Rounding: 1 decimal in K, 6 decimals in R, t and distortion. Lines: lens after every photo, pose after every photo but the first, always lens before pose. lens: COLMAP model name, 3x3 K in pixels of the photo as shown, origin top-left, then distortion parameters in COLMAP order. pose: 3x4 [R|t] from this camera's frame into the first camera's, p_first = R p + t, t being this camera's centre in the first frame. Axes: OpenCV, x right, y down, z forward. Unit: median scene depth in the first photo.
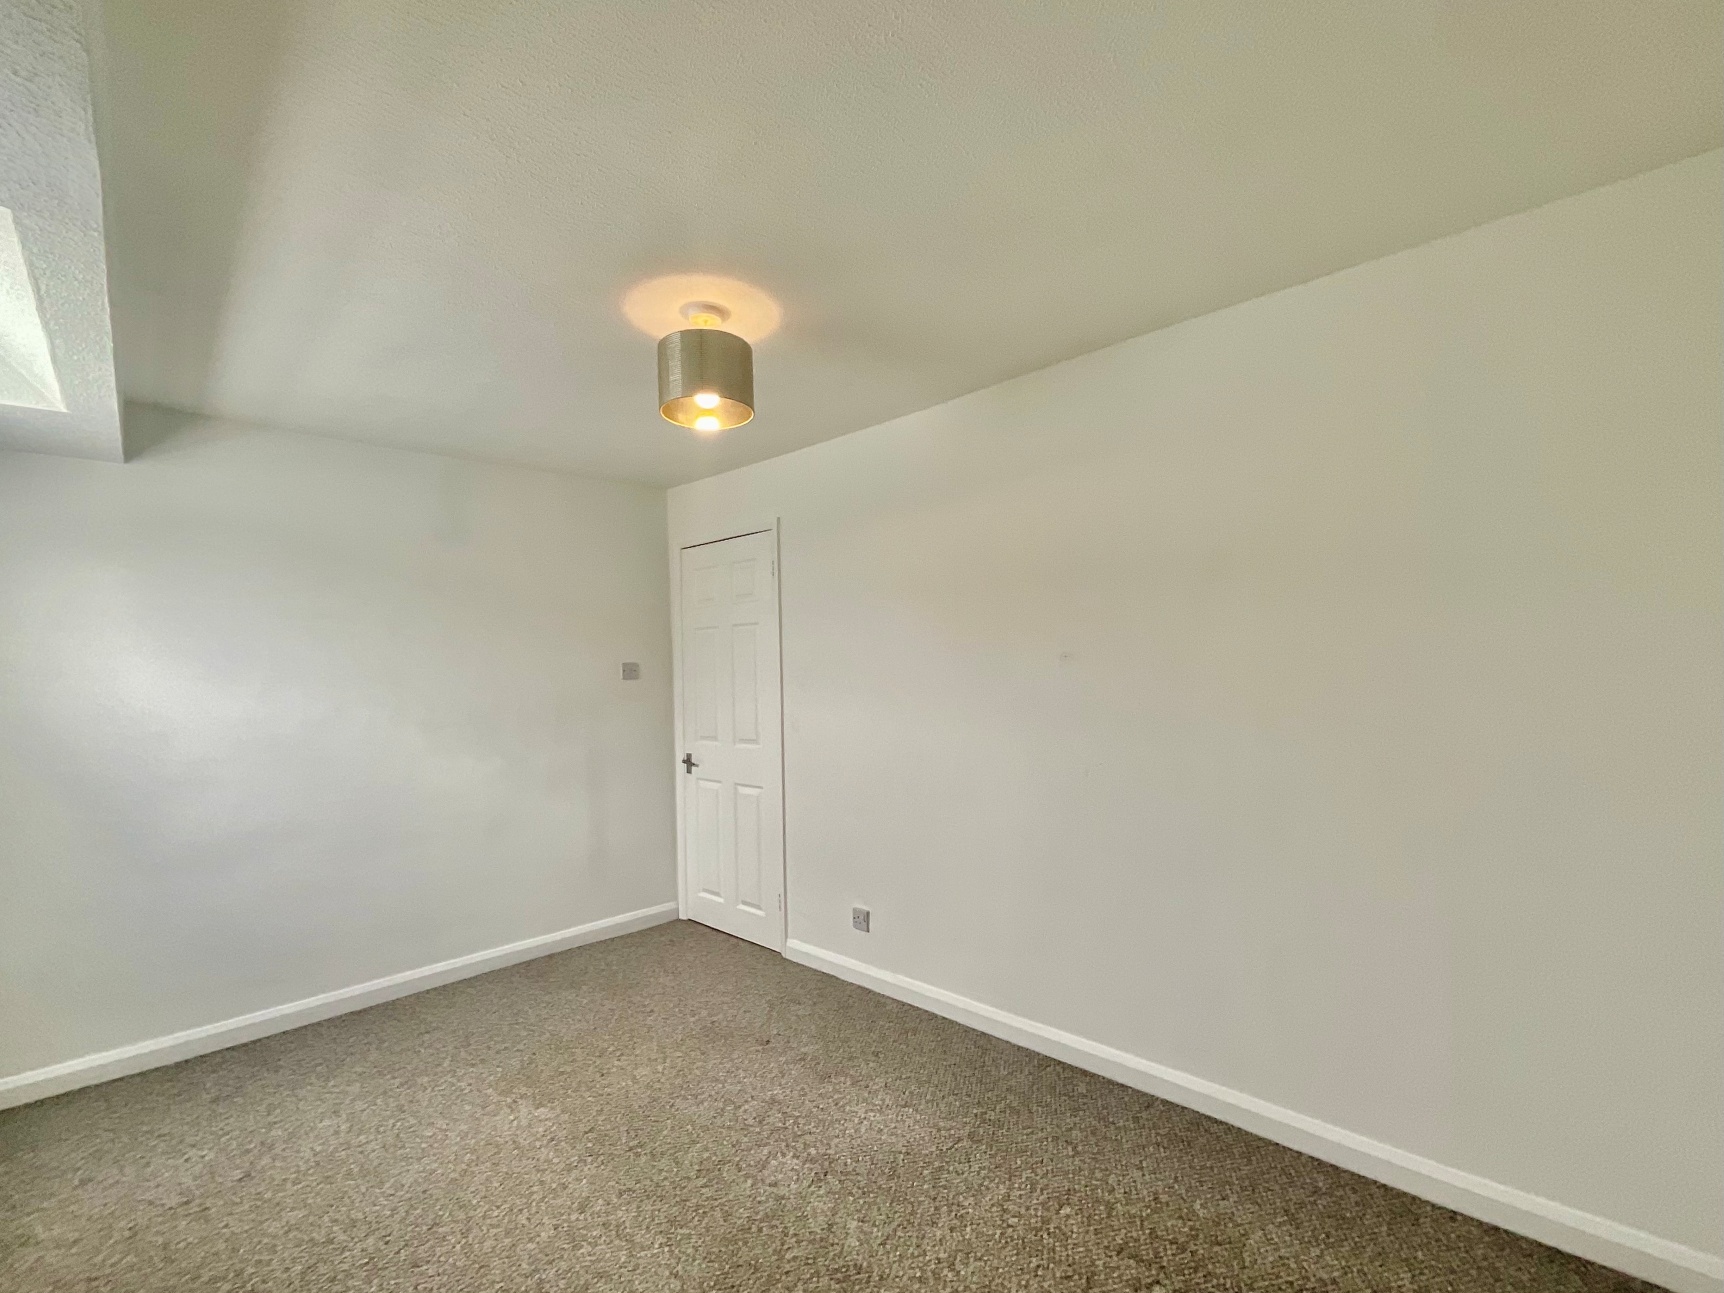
lens RADIAL K [[746.9, 0, 853.0], [0, 746.9, 643.9], [0, 0, 1]] dist [-0.005451, -0.000658]
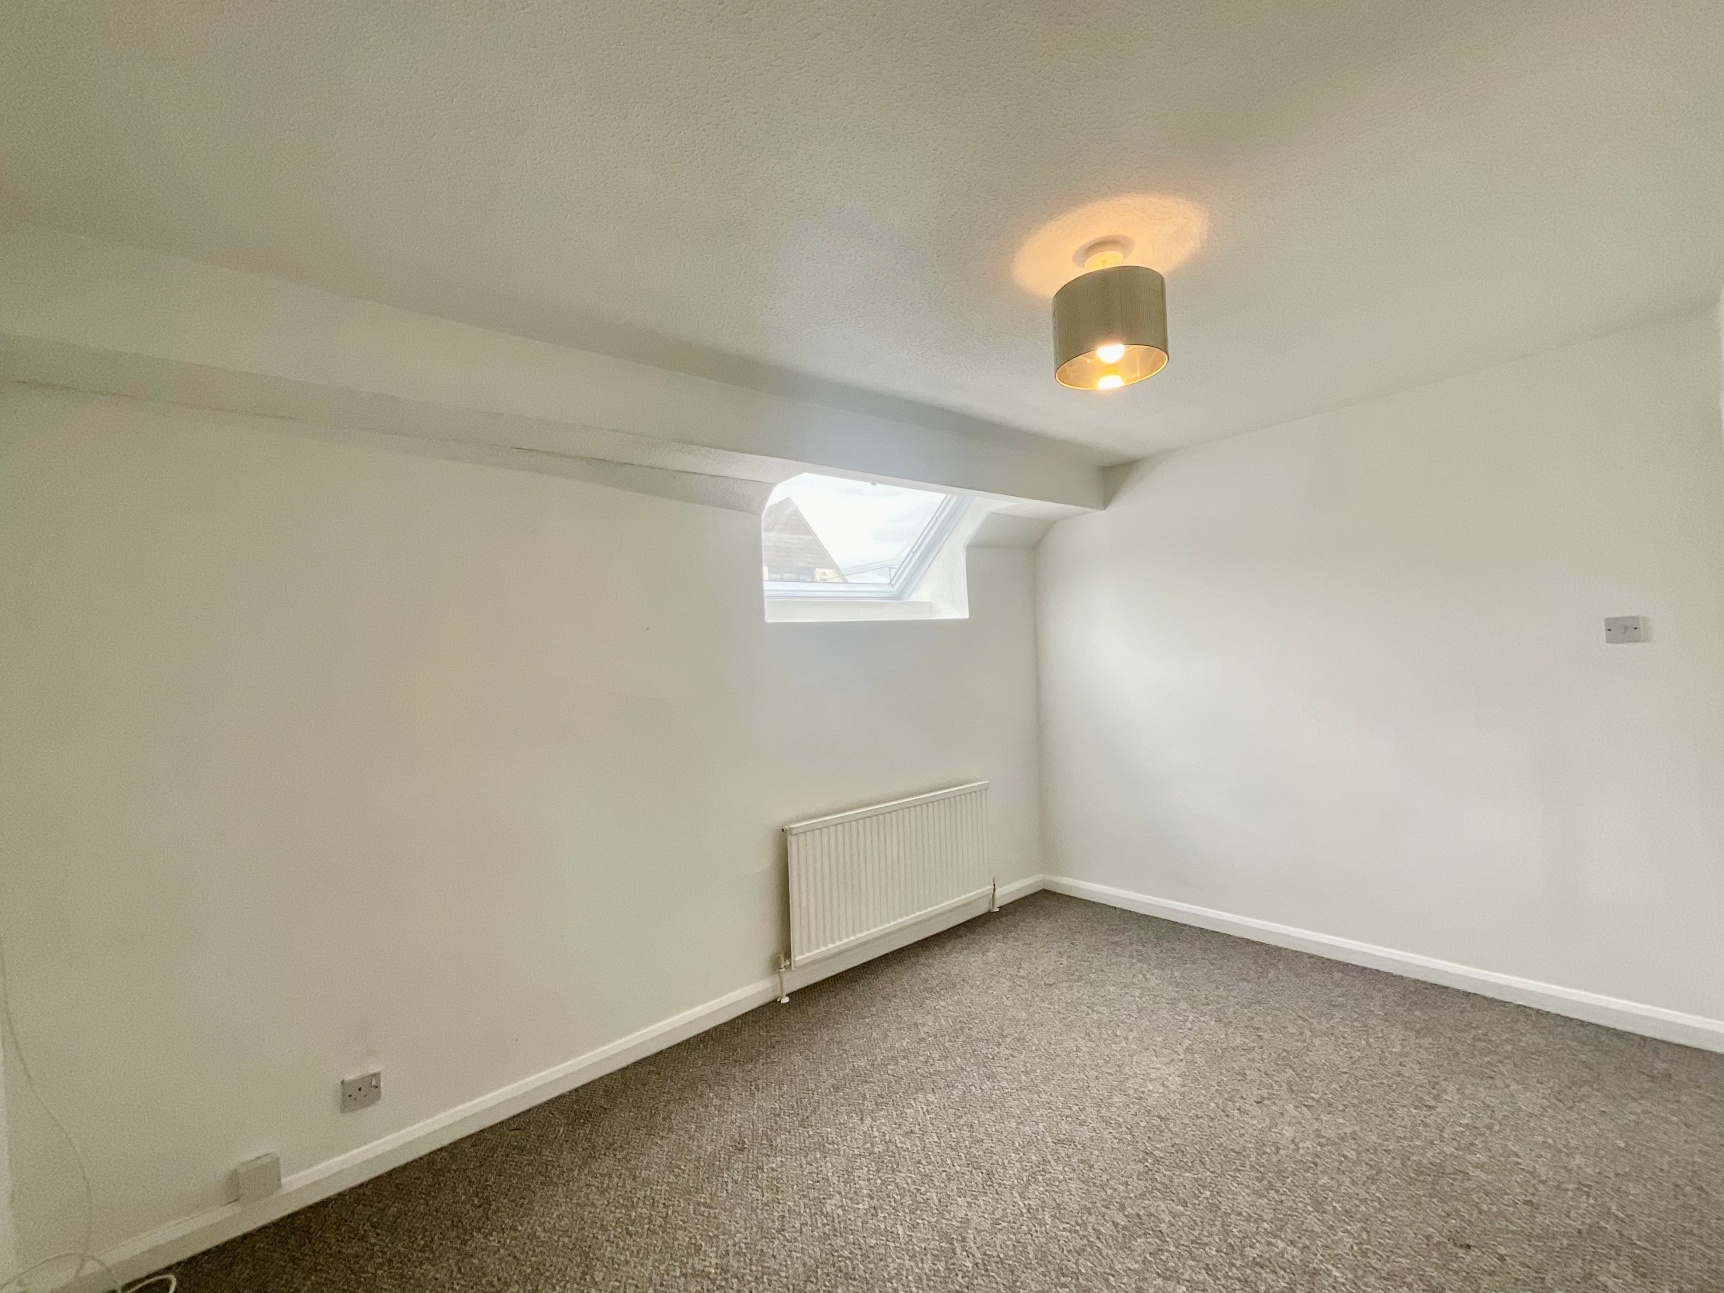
lens RADIAL K [[707.9, 0, 865.1], [0, 707.9, 650.0], [0, 0, 1]] dist [-0.001470, -0.000053]
pose [[-0.054671, 0.016263, -0.998372, 0.404975], [0.093061, 0.995598, 0.011122, -0.015381], [0.994158, -0.092302, -0.055944, 0.472713]]
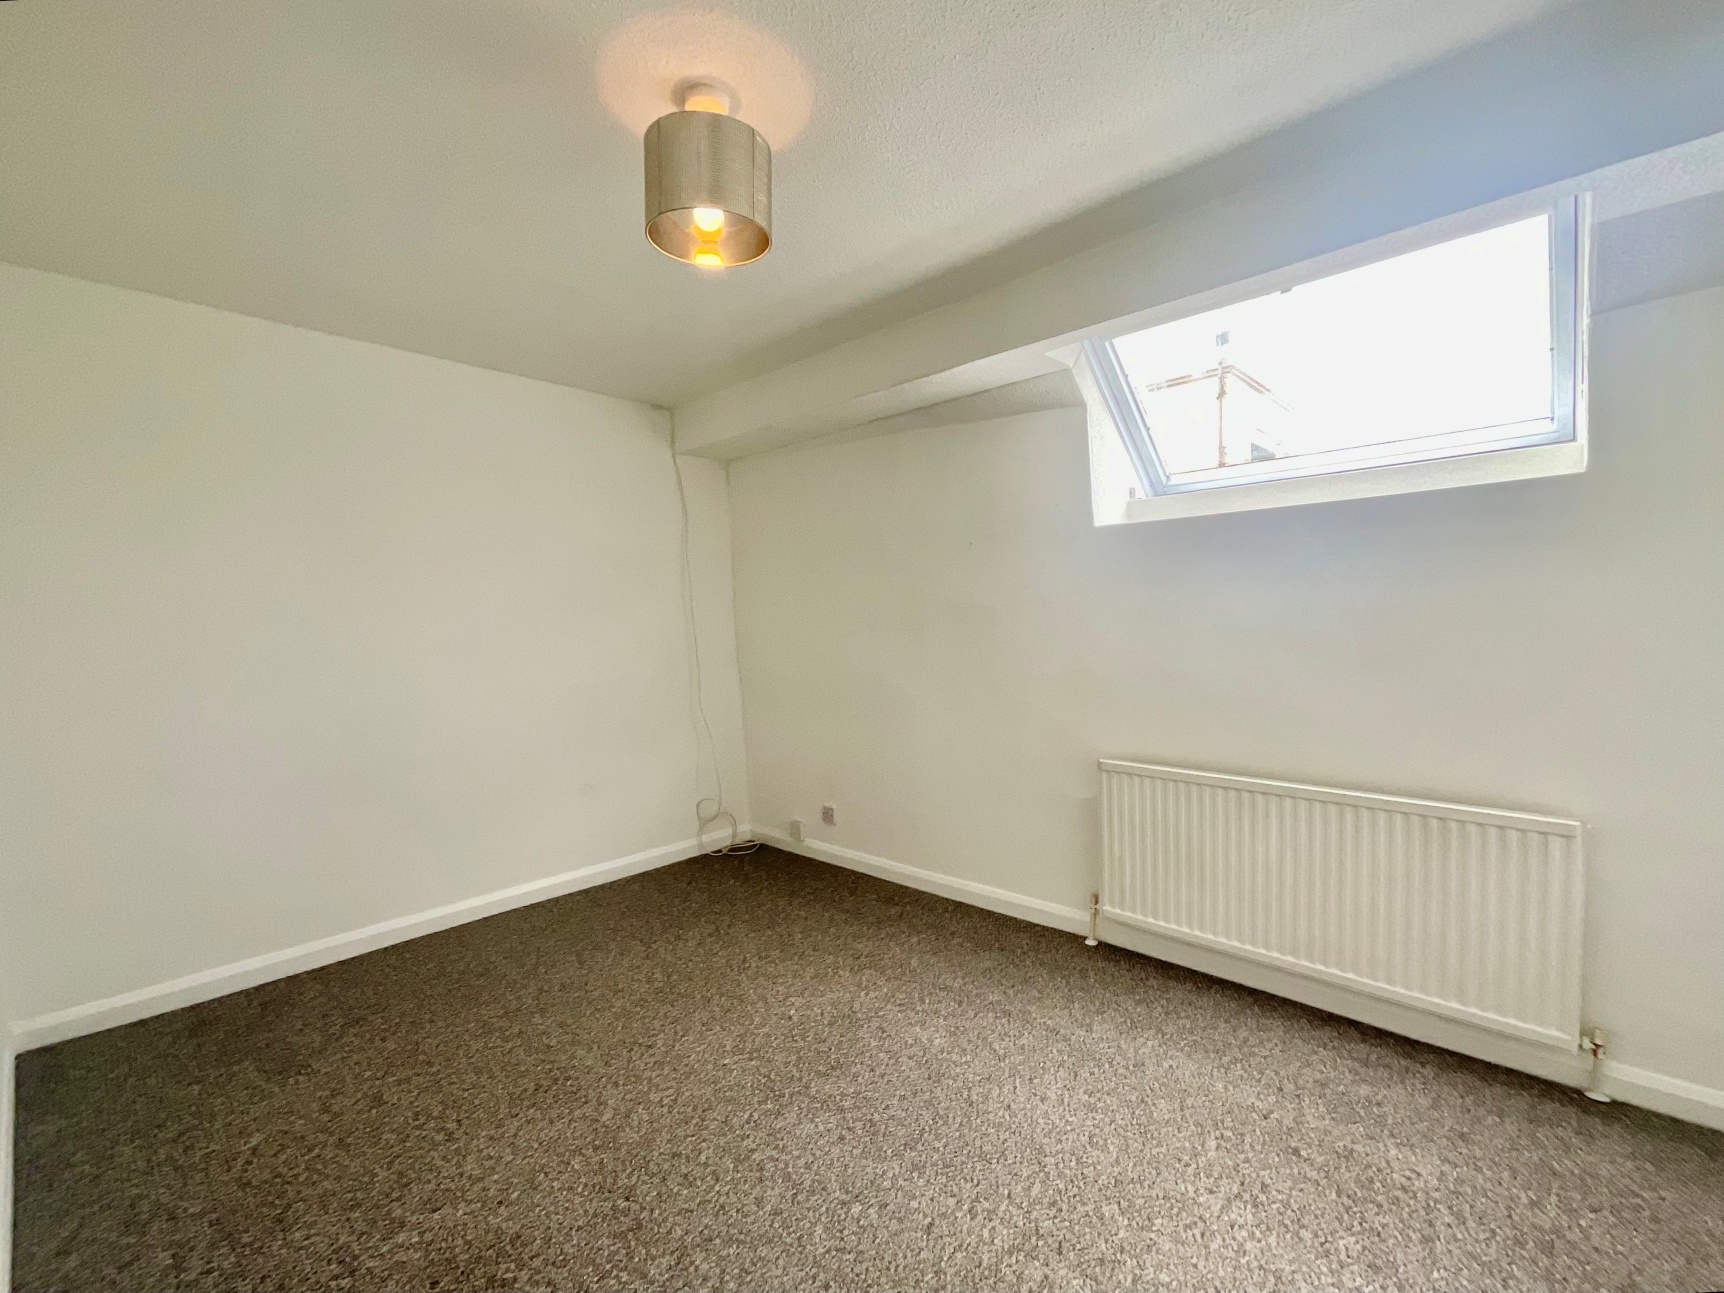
lens RADIAL K [[743.9, 0, 864.1], [0, 743.9, 640.8], [0, 0, 1]] dist [-0.002612, -0.000424]
pose [[-0.997612, 0.048911, -0.048770, -0.189169], [0.049064, 0.998794, -0.001946, 0.065876], [0.048616, -0.004334, -0.998808, 1.128308]]
